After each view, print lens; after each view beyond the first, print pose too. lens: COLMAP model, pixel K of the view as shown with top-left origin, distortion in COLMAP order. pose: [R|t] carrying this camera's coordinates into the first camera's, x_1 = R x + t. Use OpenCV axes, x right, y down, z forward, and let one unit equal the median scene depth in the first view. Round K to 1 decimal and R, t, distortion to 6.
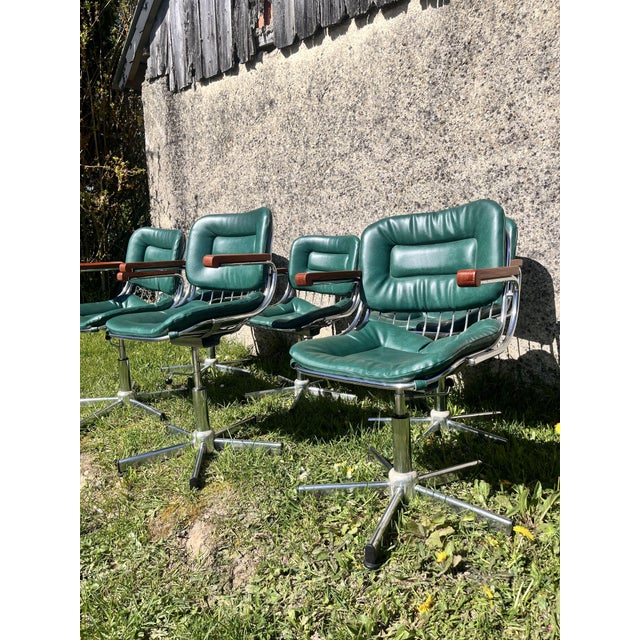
lens RADIAL K [[487.1, 0, 320.0], [0, 487.1, 320.0], [0, 0, 1]] dist [0.080602, -0.123994]
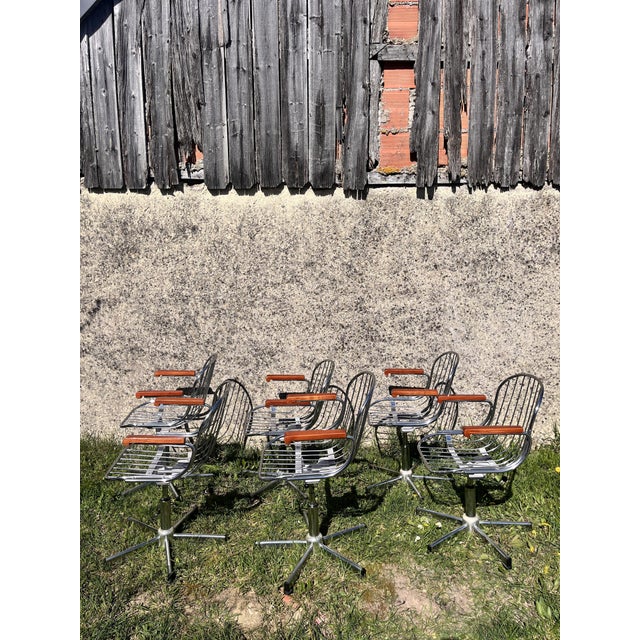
lens RADIAL K [[481.9, 0, 319.1], [0, 481.9, 326.8], [0, 0, 1]] dist [0.072367, -0.104541]
pose [[0.749457, -0.071272, 0.658205, -0.779796], [0.085998, 0.996246, 0.009955, -0.253476], [-0.656444, 0.049143, 0.752773, -0.012969]]
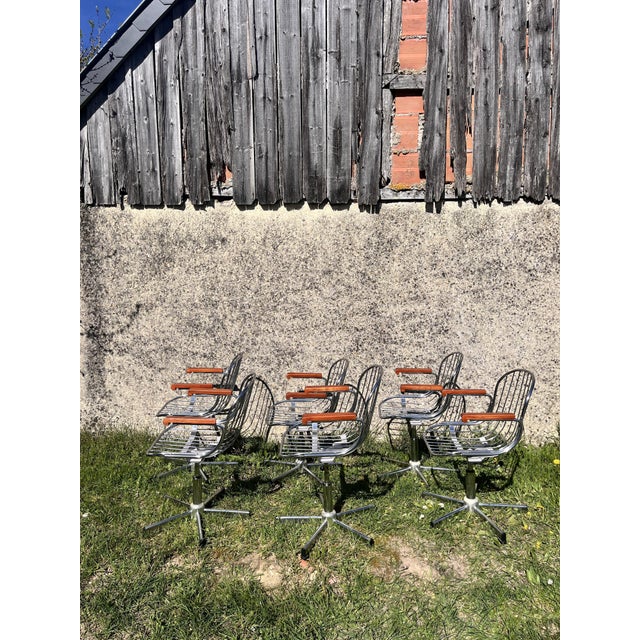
lens RADIAL K [[484.1, 0, 320.4], [0, 484.1, 326.4], [0, 0, 1]] dist [0.071833, -0.103146]
pose [[0.775925, -0.047046, 0.629069, -0.858254], [0.079819, 0.996522, -0.023925, -0.216845], [-0.625755, 0.068776, 0.776981, -0.119485]]
